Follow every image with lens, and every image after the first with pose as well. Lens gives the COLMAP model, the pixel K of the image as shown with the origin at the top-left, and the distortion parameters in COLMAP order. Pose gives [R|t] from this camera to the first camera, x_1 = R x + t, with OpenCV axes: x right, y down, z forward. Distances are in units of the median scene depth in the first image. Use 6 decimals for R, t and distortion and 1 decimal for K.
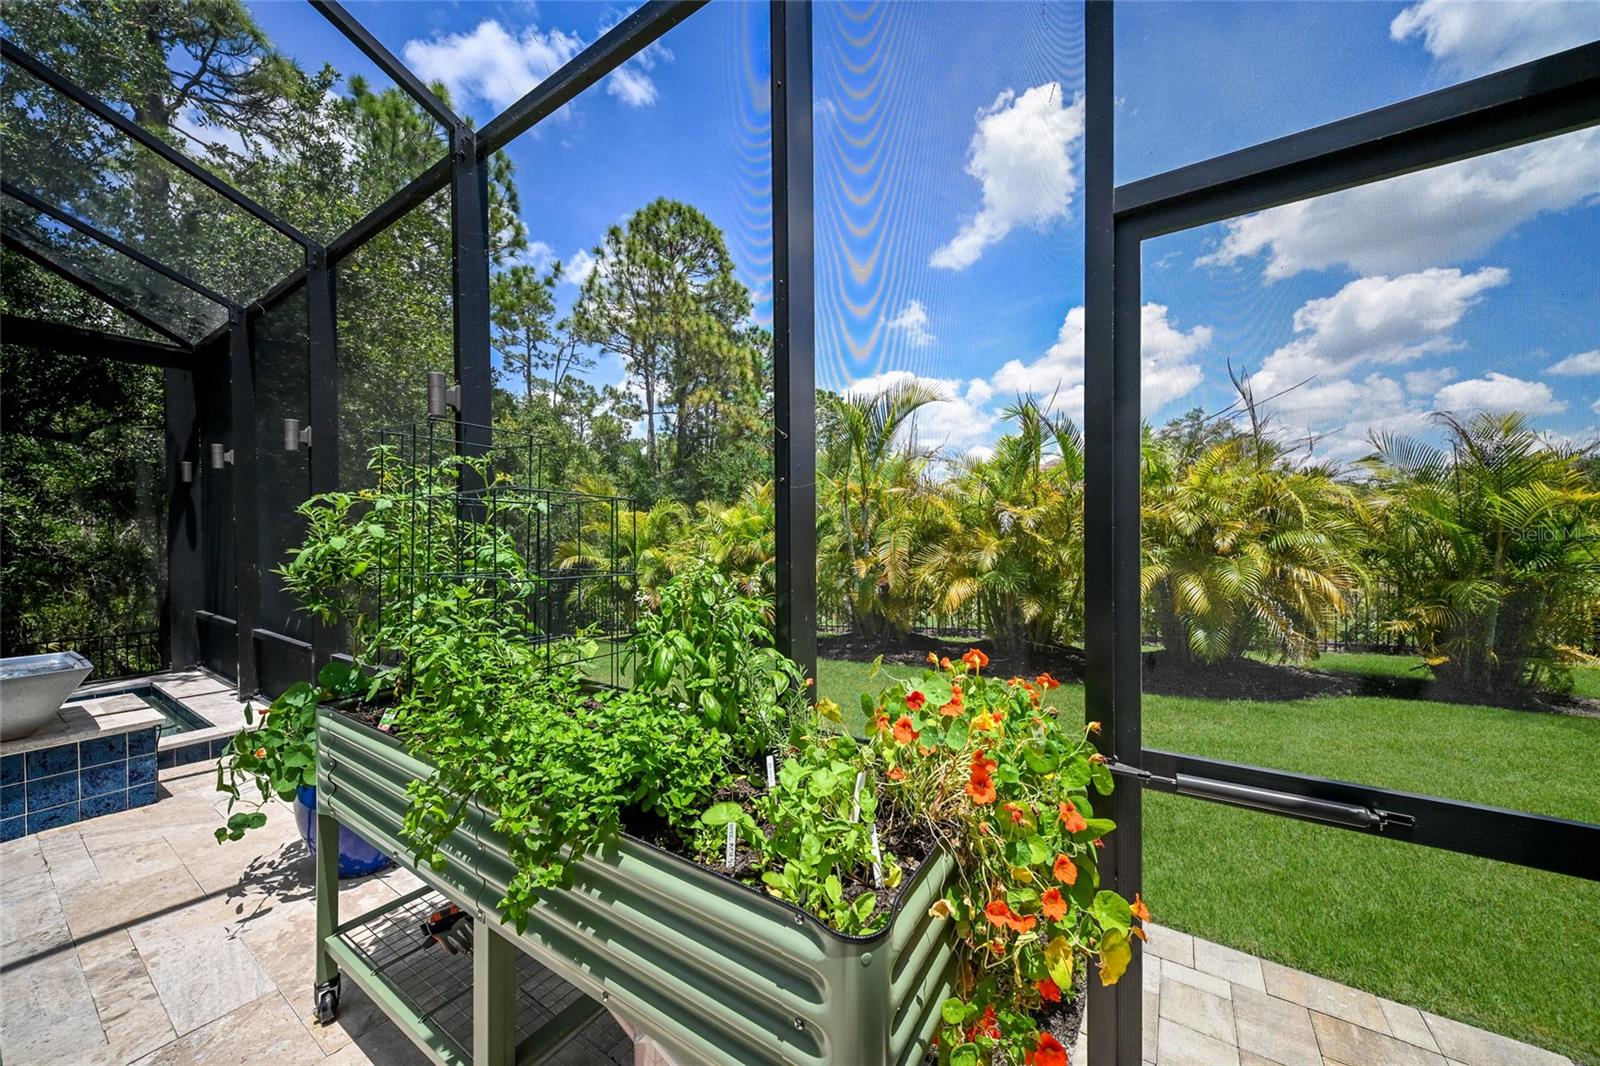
lens RADIAL K [[565.0, 0, 815.7], [0, 565.0, 537.8], [0, 0, 1]] dist [-0.000119, -0.000148]
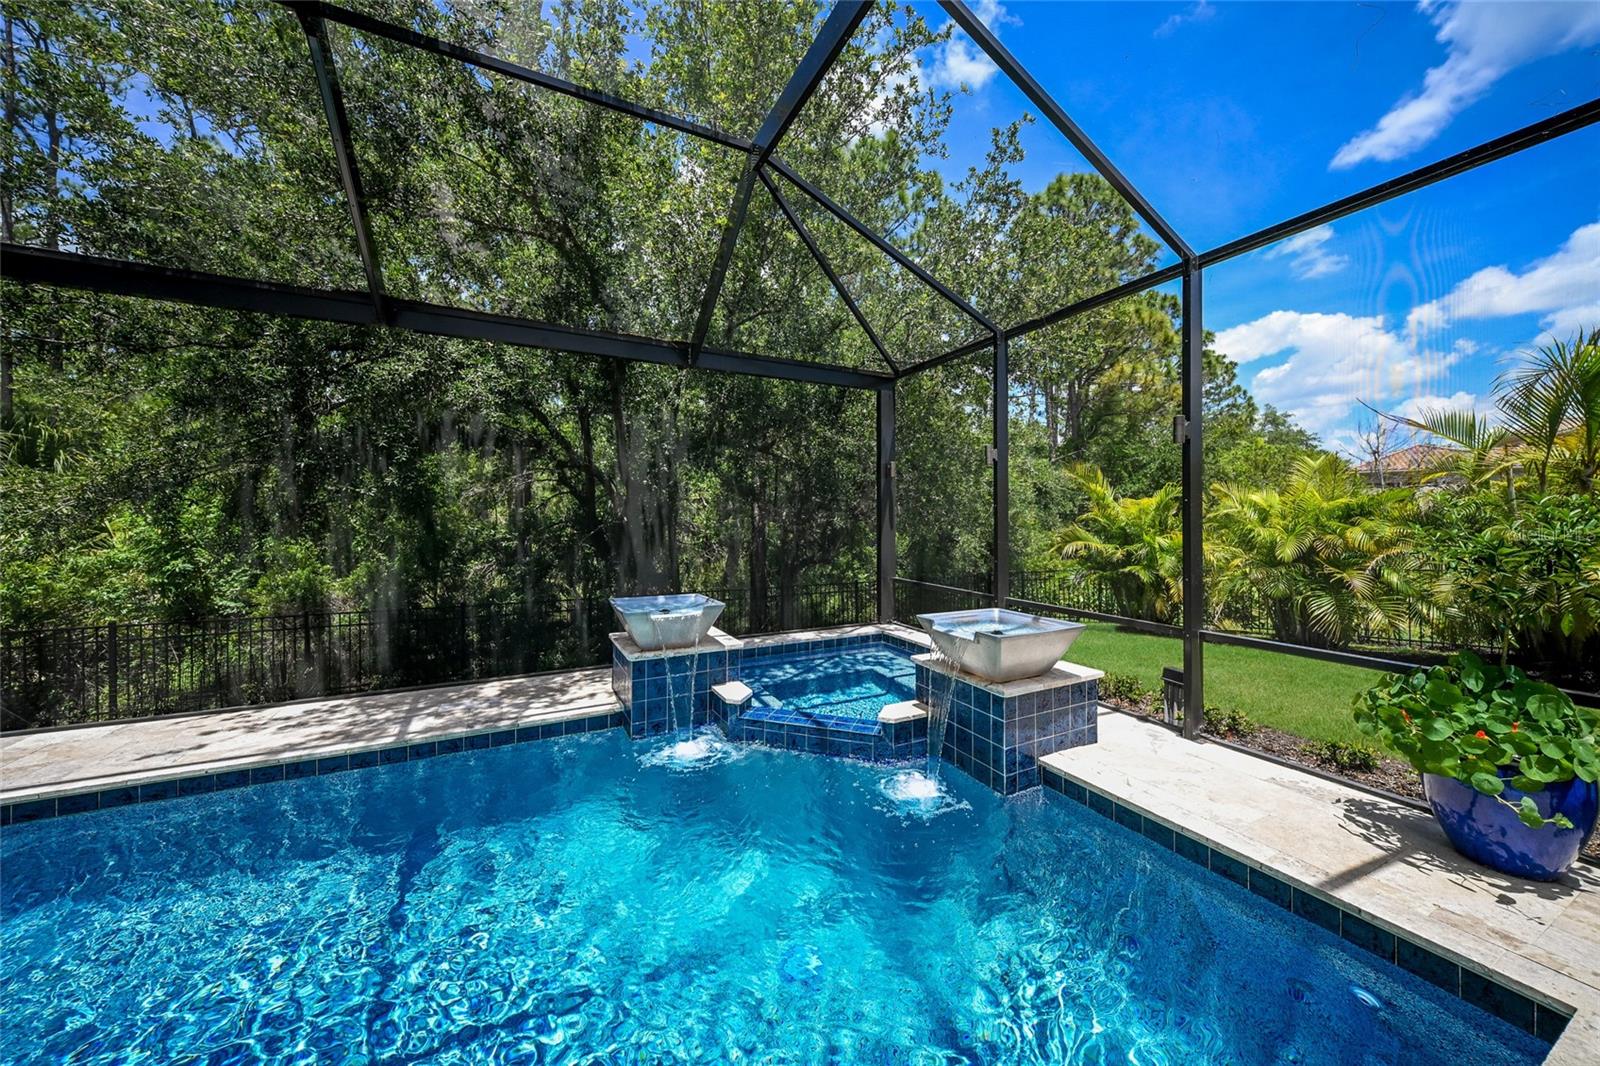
lens RADIAL K [[564.7, 0, 799.6], [0, 564.7, 515.0], [0, 0, 1]] dist [-0.002517, -0.000403]
pose [[0.860828, 0.001833, -0.508892, -0.465195], [-0.008559, 0.999904, -0.010877, 0.002565], [0.508823, 0.013719, 0.860762, -0.148709]]
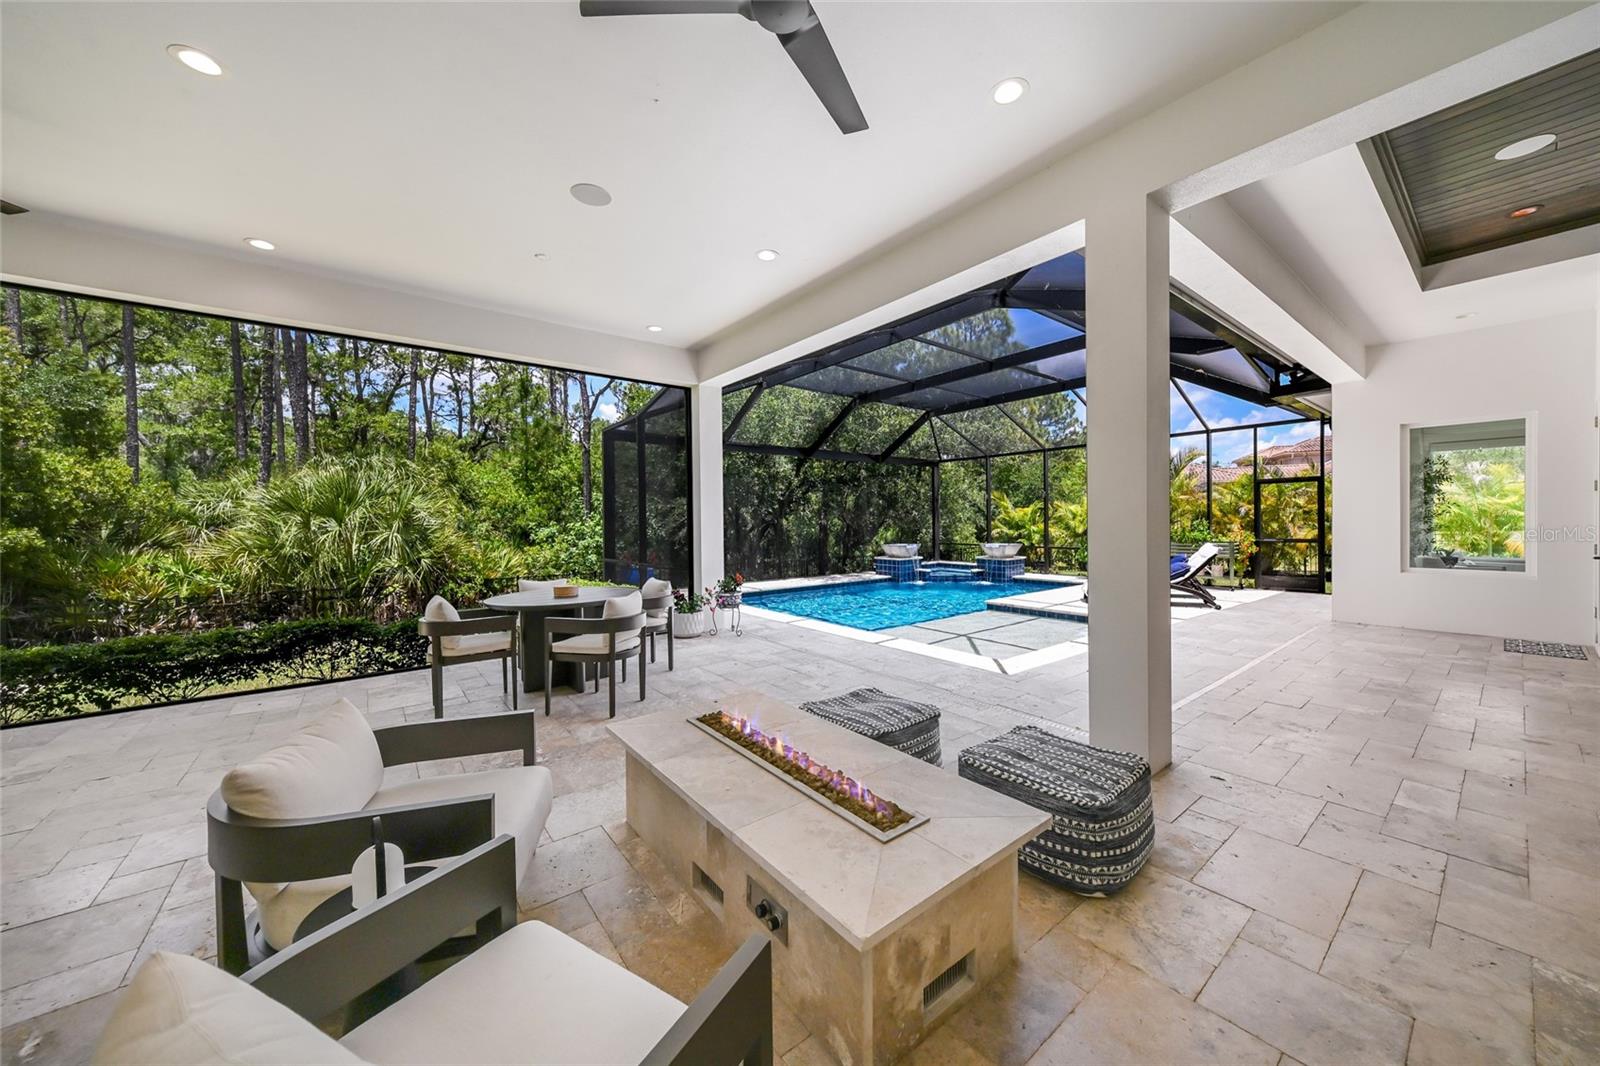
lens RADIAL K [[557.0, 0, 799.7], [0, 557.0, 527.1], [0, 0, 1]] dist [-0.001603, -0.000181]
pose [[0.942096, 0.000047, -0.335344, -0.577531], [0.002371, 0.999974, 0.006800, 0.015115], [0.335335, -0.007201, 0.942071, -1.649682]]
